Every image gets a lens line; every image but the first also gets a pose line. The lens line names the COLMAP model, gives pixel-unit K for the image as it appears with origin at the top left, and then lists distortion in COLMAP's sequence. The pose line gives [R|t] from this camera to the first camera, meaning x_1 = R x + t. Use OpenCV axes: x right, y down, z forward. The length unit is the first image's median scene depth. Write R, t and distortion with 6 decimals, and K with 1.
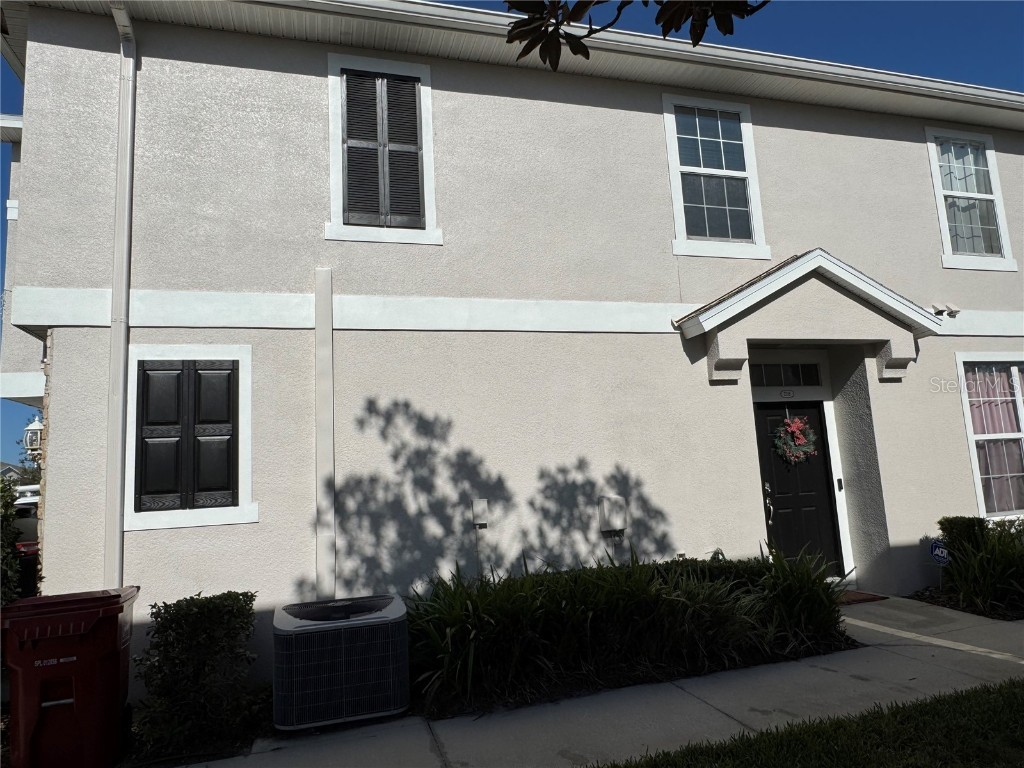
lens RADIAL K [[659.8, 0, 507.5], [0, 659.8, 387.6], [0, 0, 1]] dist [-0.006290, 0.001384]
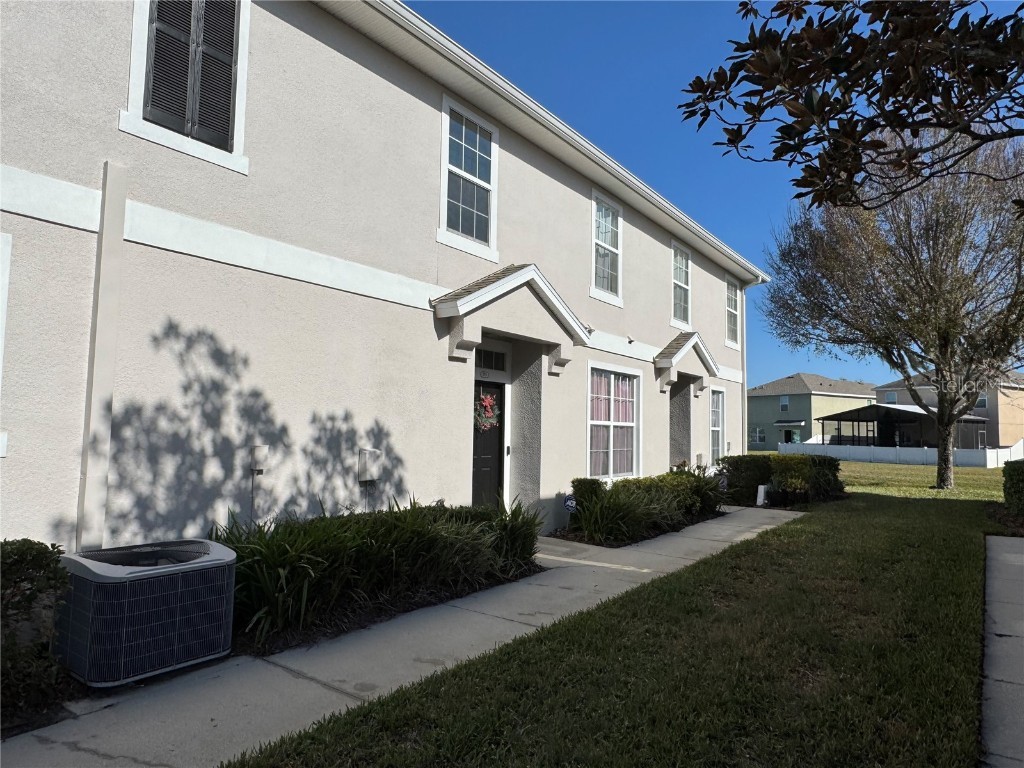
lens RADIAL K [[659.8, 0, 507.5], [0, 659.8, 387.6], [0, 0, 1]] dist [-0.006290, 0.001384]
pose [[0.791139, 0.111519, 0.601384, -0.312959], [-0.145830, 0.989274, 0.008396, 0.019785], [-0.593997, -0.094343, 0.798916, 0.000477]]
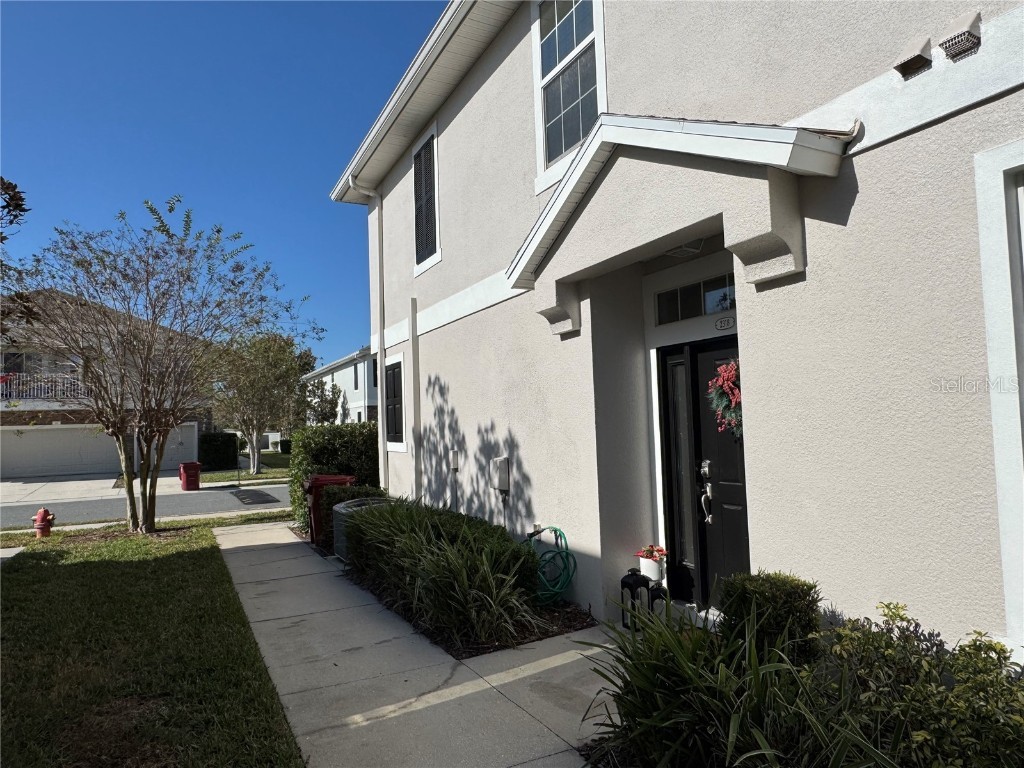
lens RADIAL K [[659.8, 0, 507.5], [0, 659.8, 387.6], [0, 0, 1]] dist [-0.006290, 0.001384]
pose [[0.180716, -0.005428, -0.983520, 1.148465], [0.163775, 0.986190, 0.024650, 0.024445], [0.969804, -0.165530, 0.179109, 0.786262]]
